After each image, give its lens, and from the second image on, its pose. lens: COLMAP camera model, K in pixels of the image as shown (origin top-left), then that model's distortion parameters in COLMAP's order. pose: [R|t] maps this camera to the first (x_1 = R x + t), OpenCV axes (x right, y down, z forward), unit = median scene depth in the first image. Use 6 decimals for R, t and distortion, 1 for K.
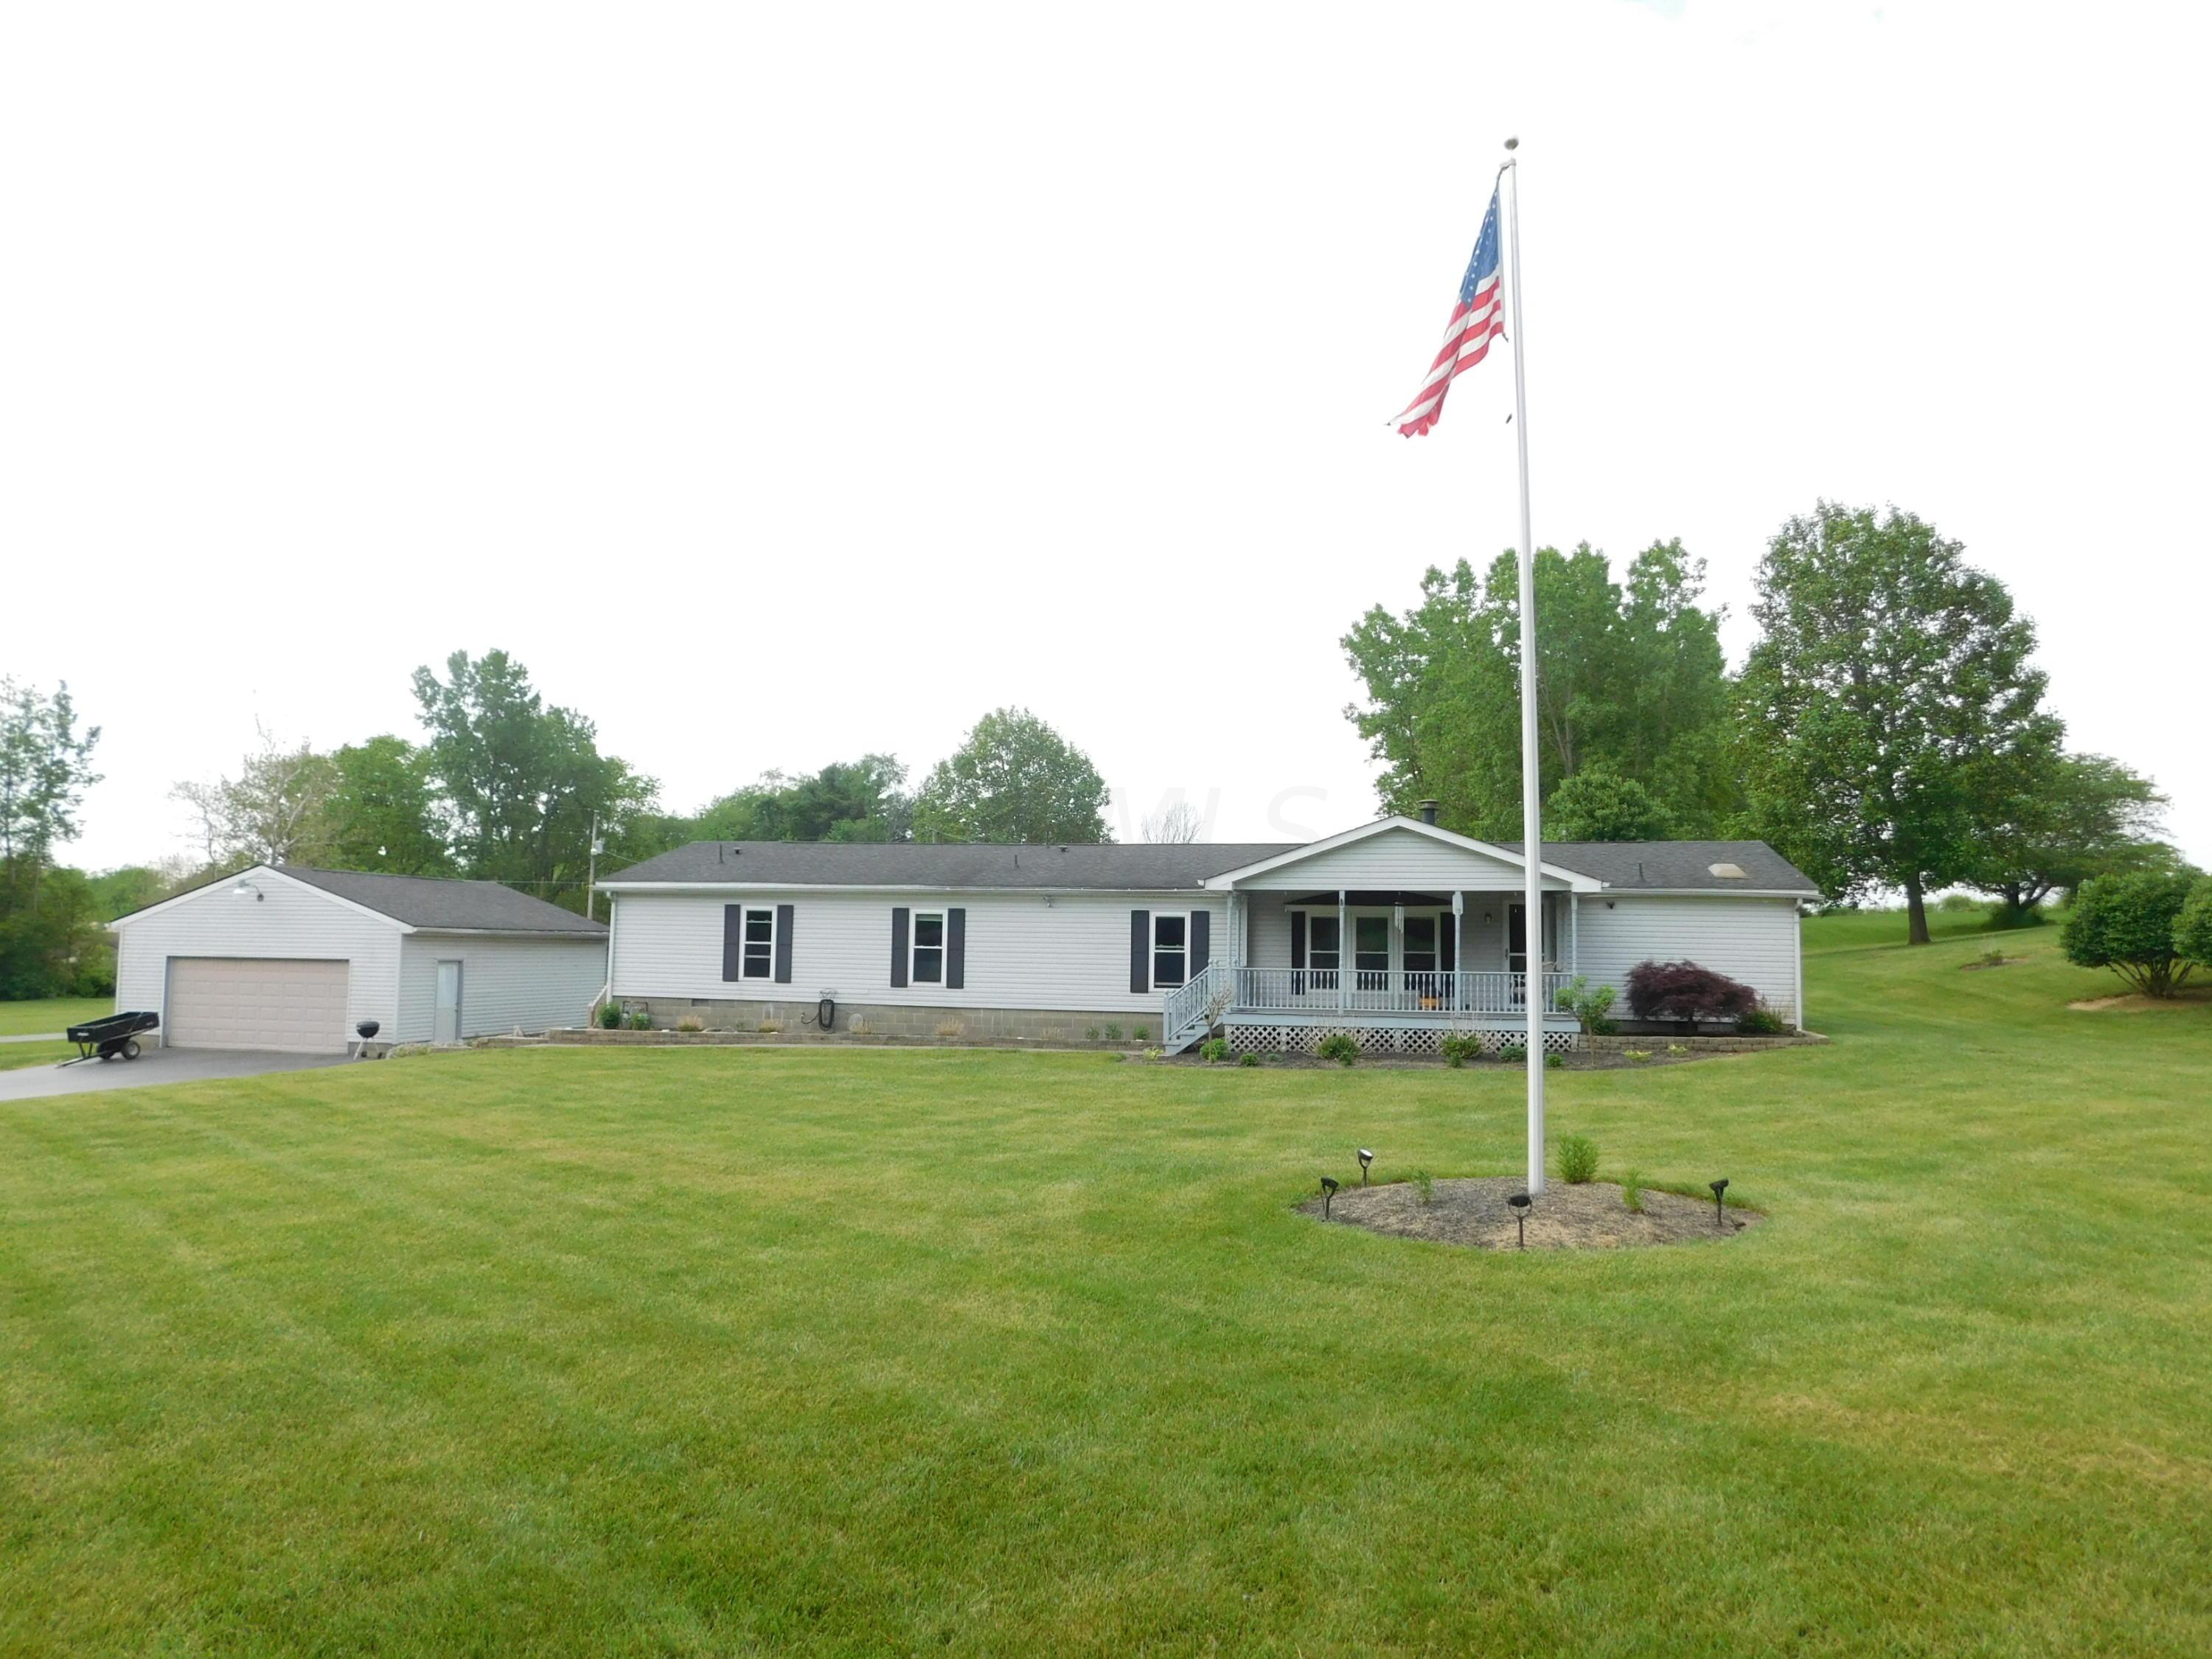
lens RADIAL K [[1463.0, 0, 1085.3], [0, 1463.0, 830.7], [0, 0, 1]] dist [-0.074840, 0.059223]
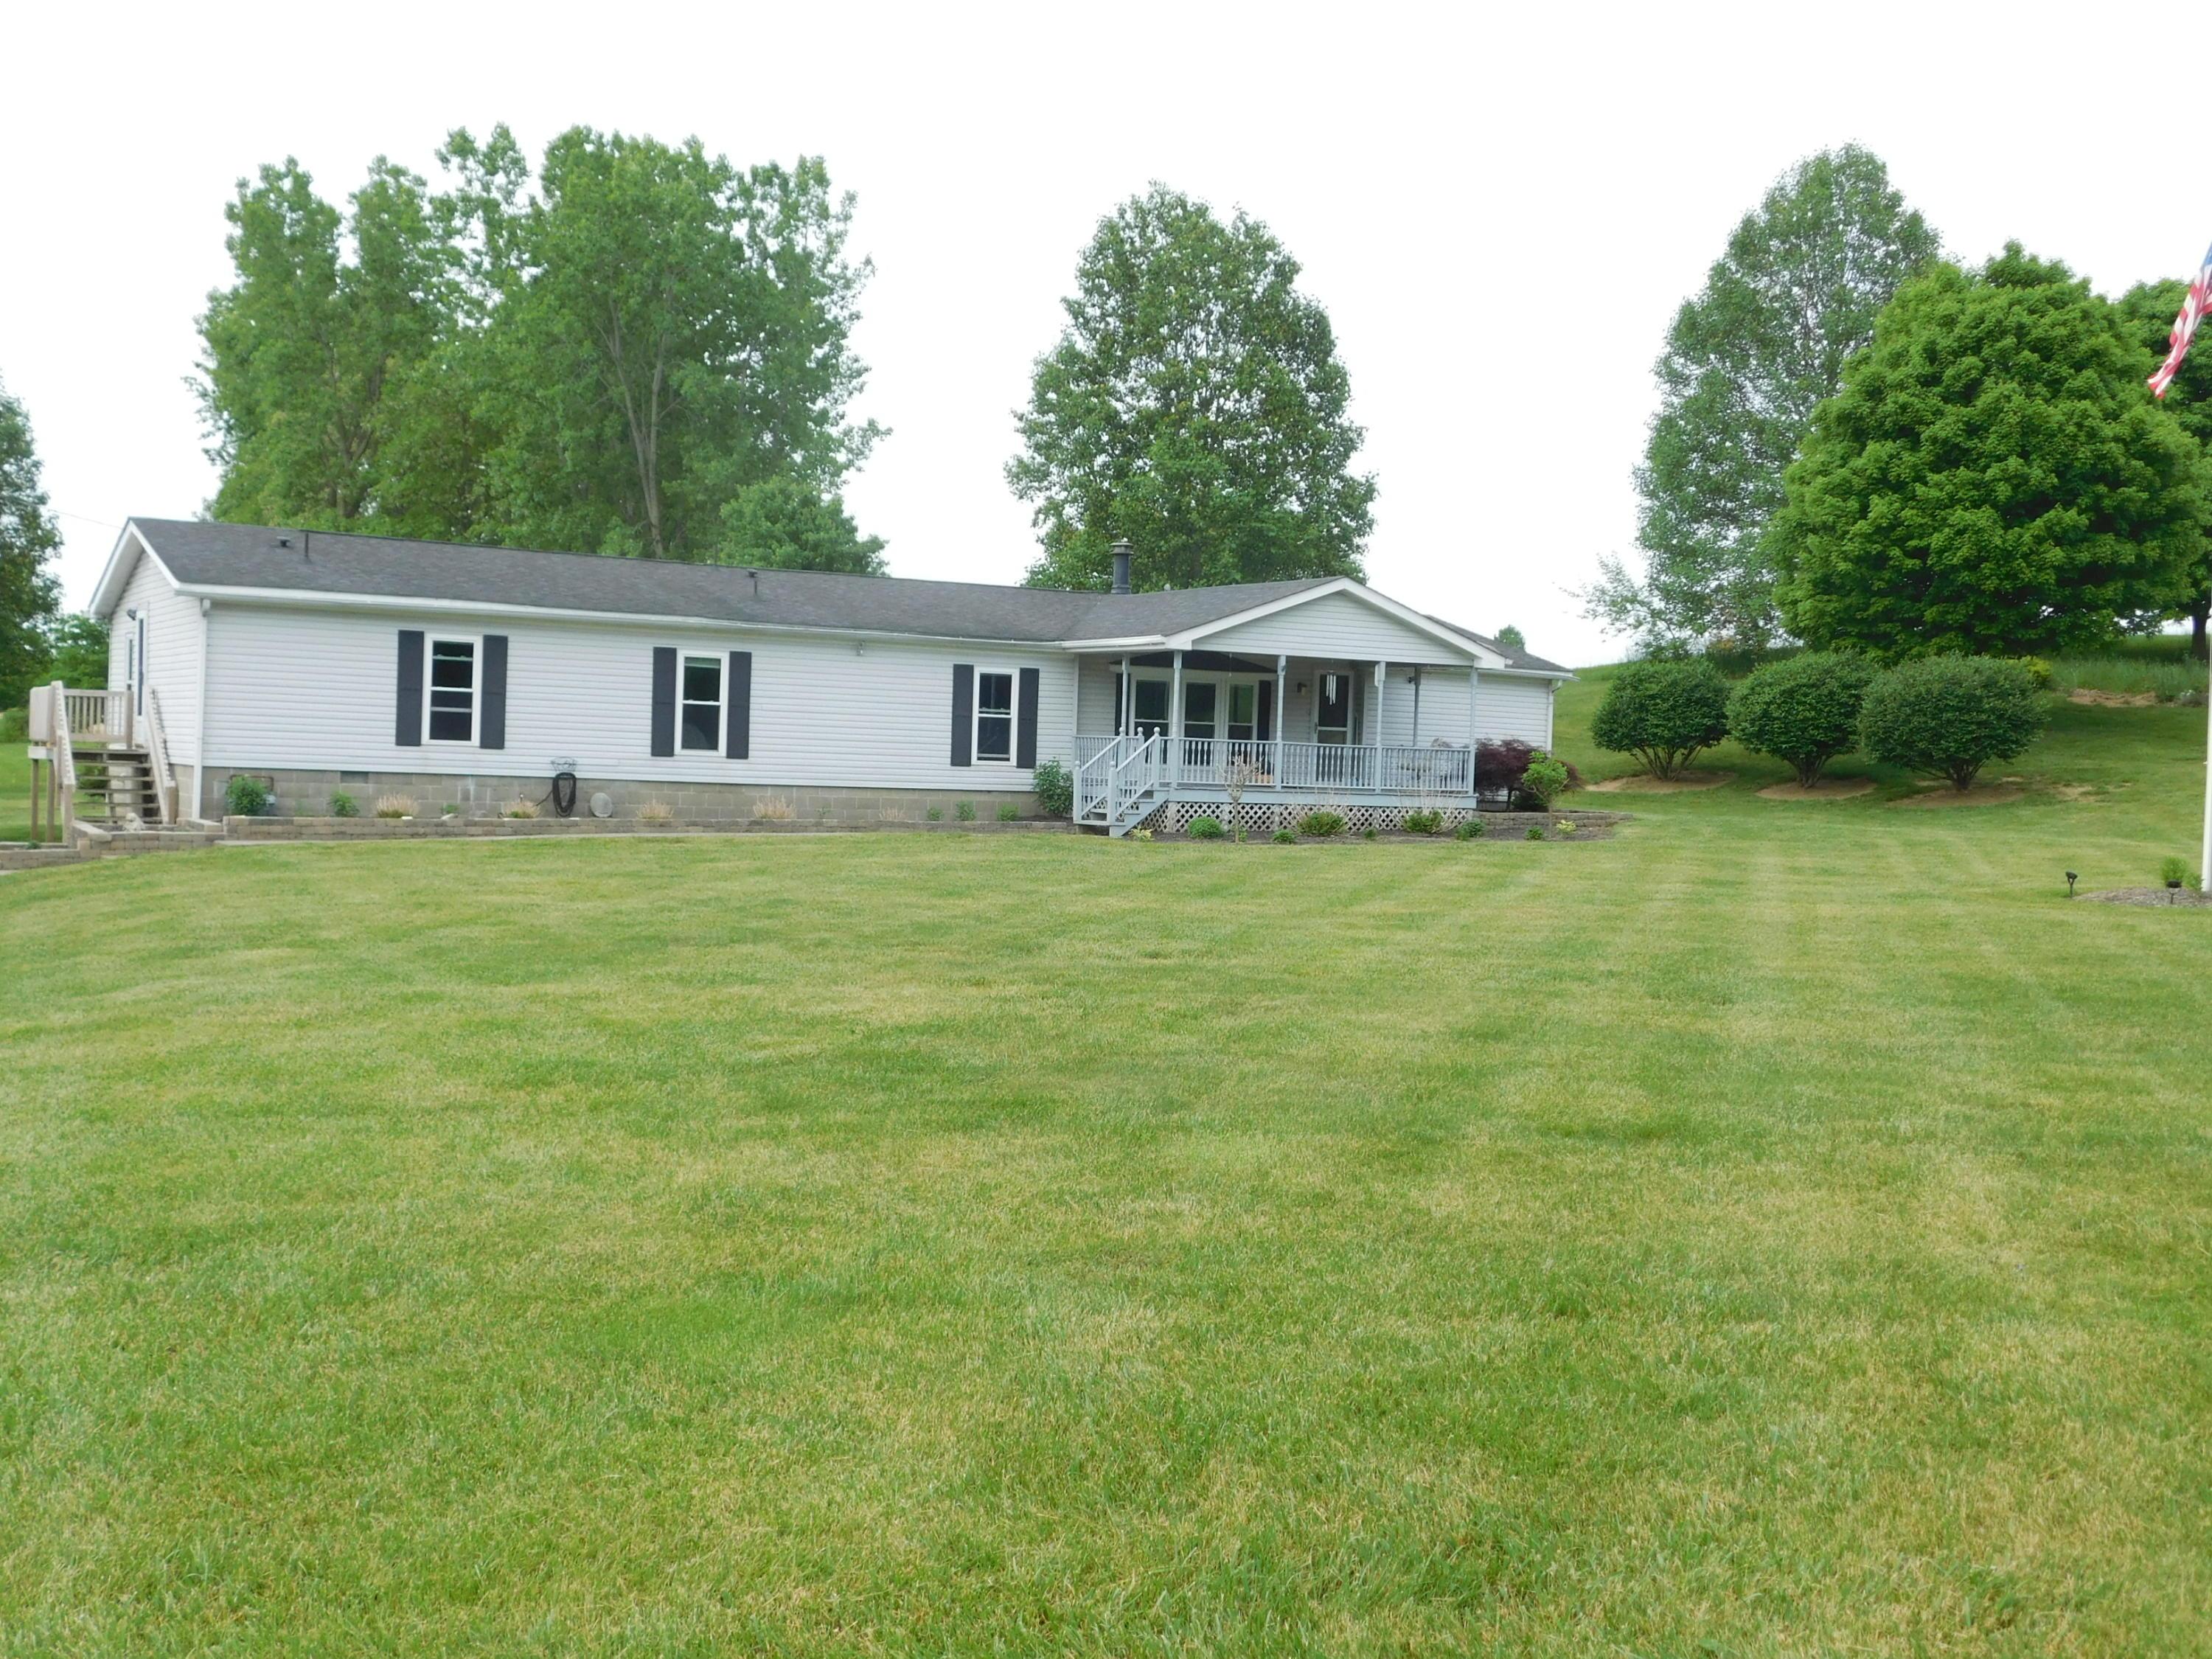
lens RADIAL K [[2319.1, 0, 1121.7], [0, 2319.1, 831.6], [0, 0, 1]] dist [0.003490, 0.000000]
pose [[0.742163, -0.012032, 0.670112, -0.729772], [-0.076074, 0.991865, 0.102062, 0.008663], [-0.665888, -0.126725, 0.735210, -0.008981]]
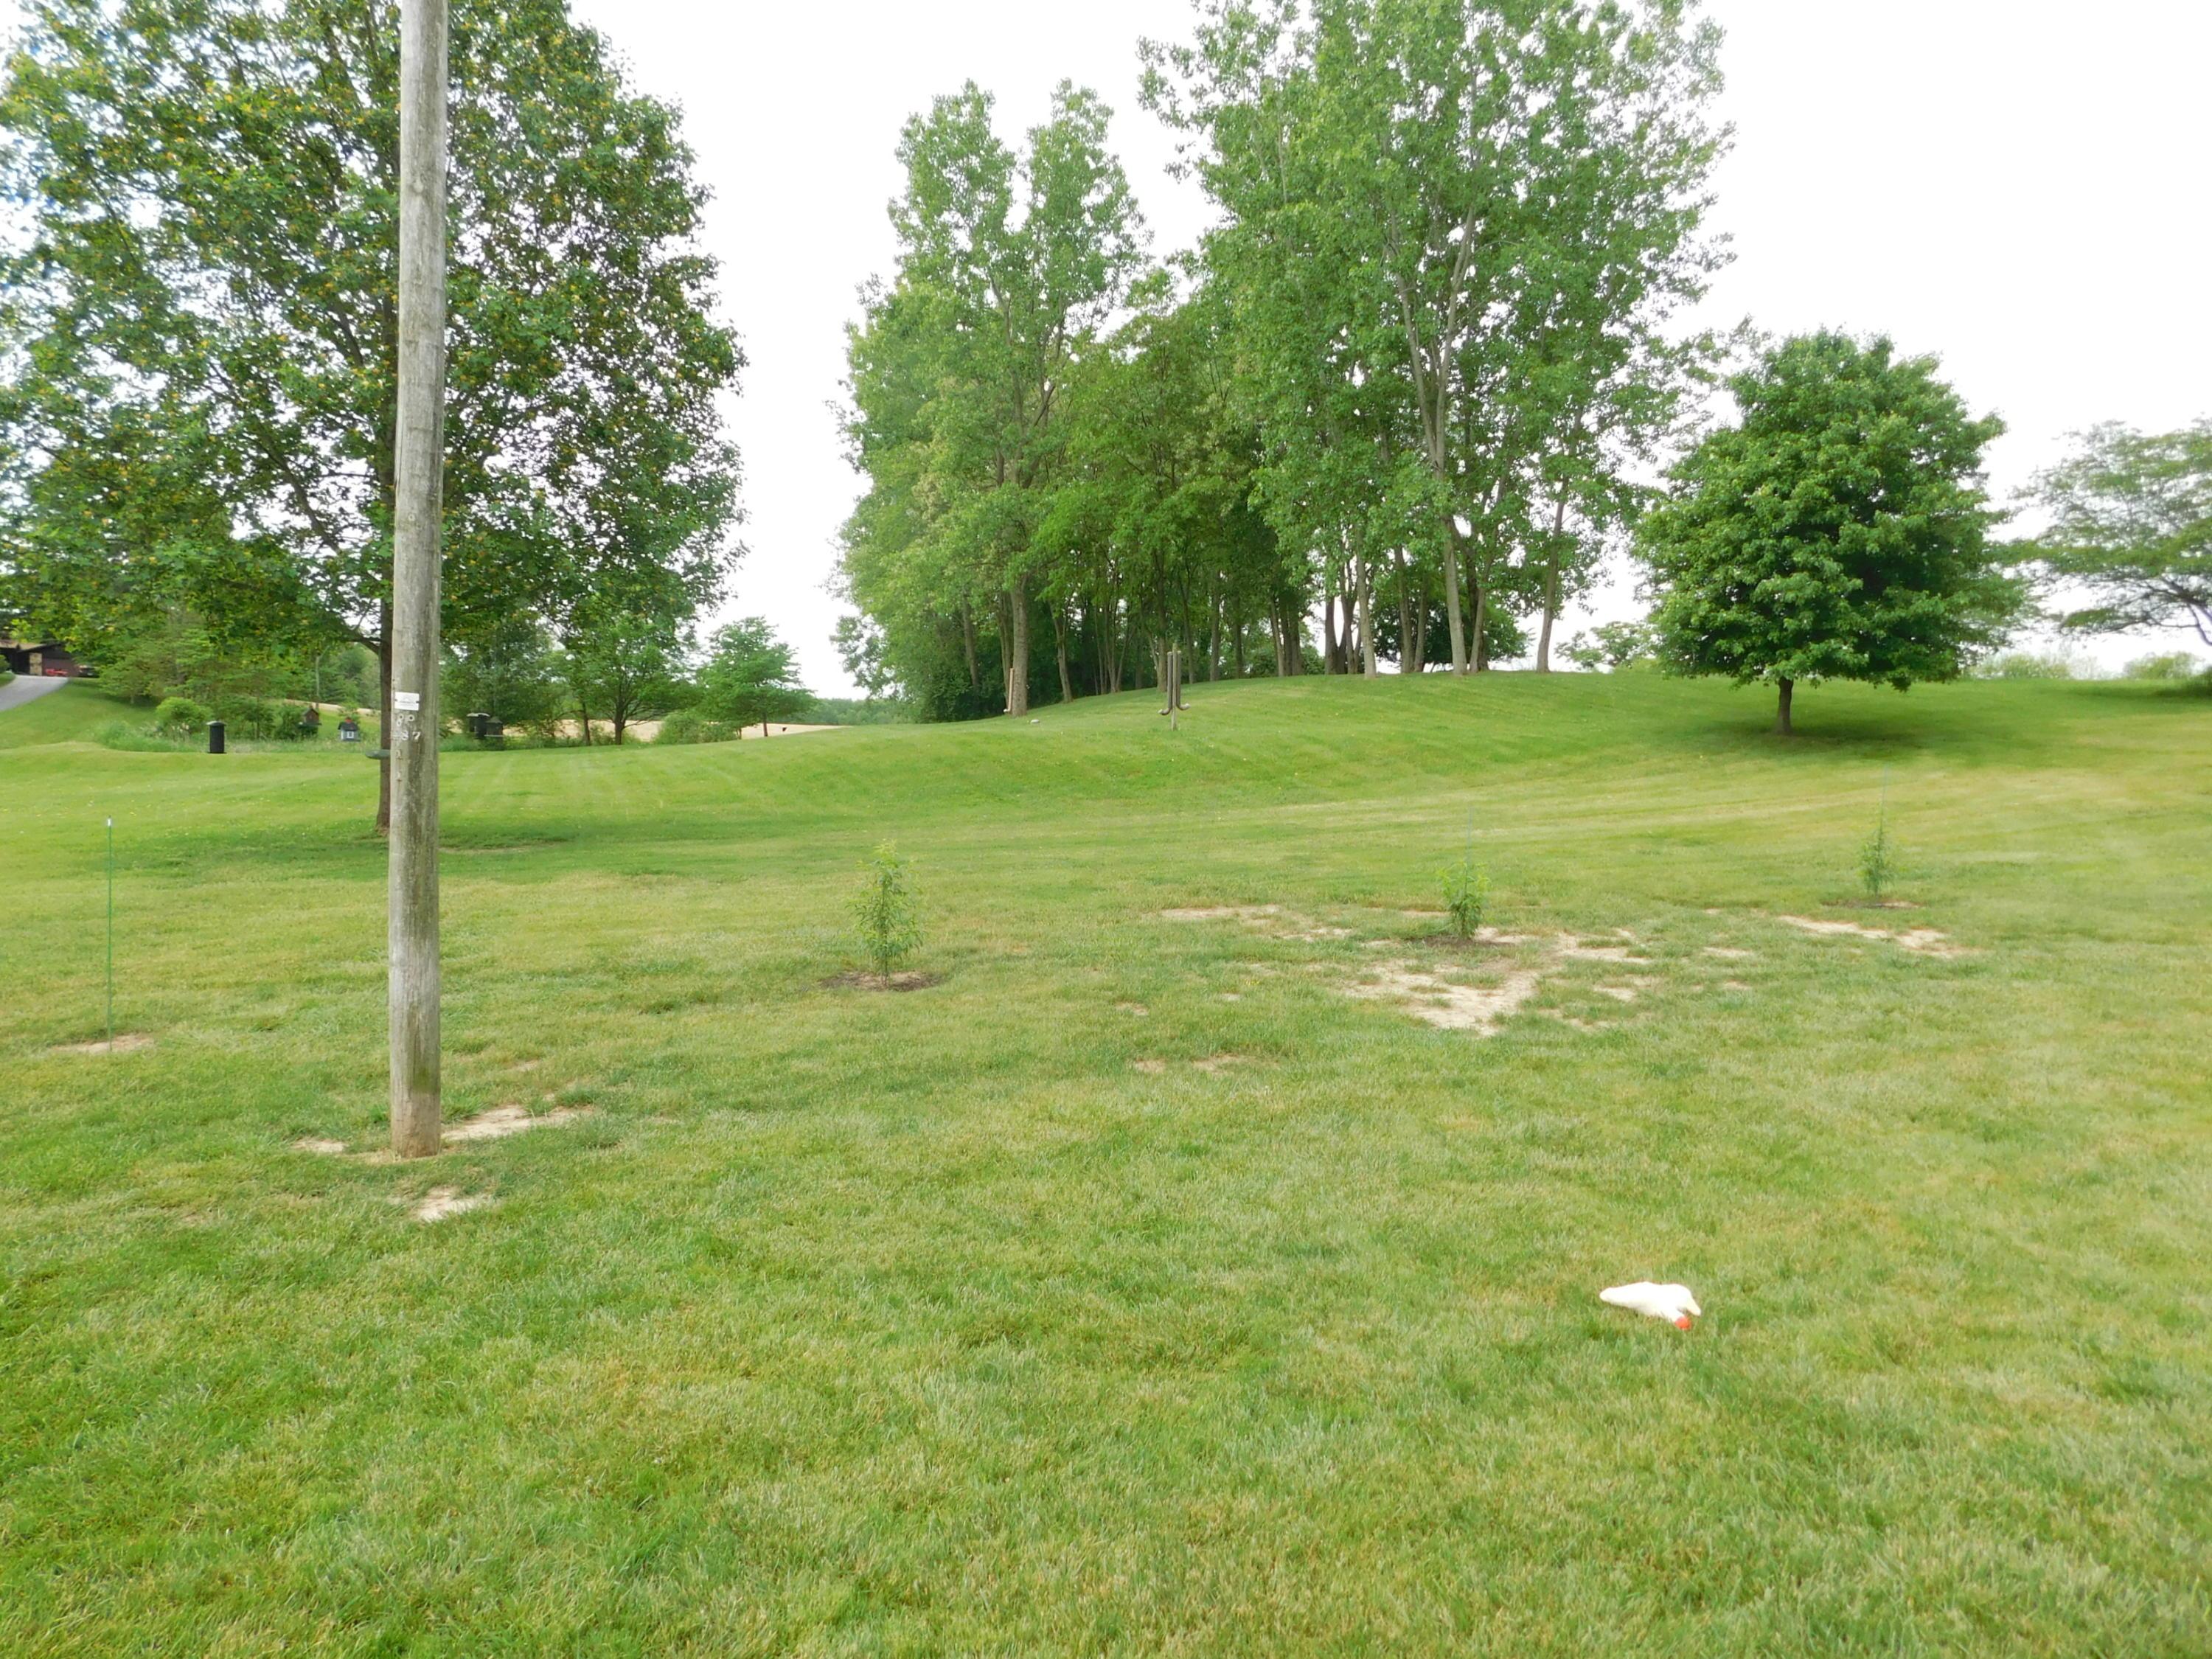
lens RADIAL K [[1463.0, 0, 1126.2], [0, 1463.0, 811.9], [0, 0, 1]] dist [-0.074840, 0.059223]
pose [[0.833355, -0.027125, 0.552073, -0.230945], [-0.057807, 0.989041, 0.135854, 0.138189], [-0.549708, -0.145128, 0.822654, 1.636493]]
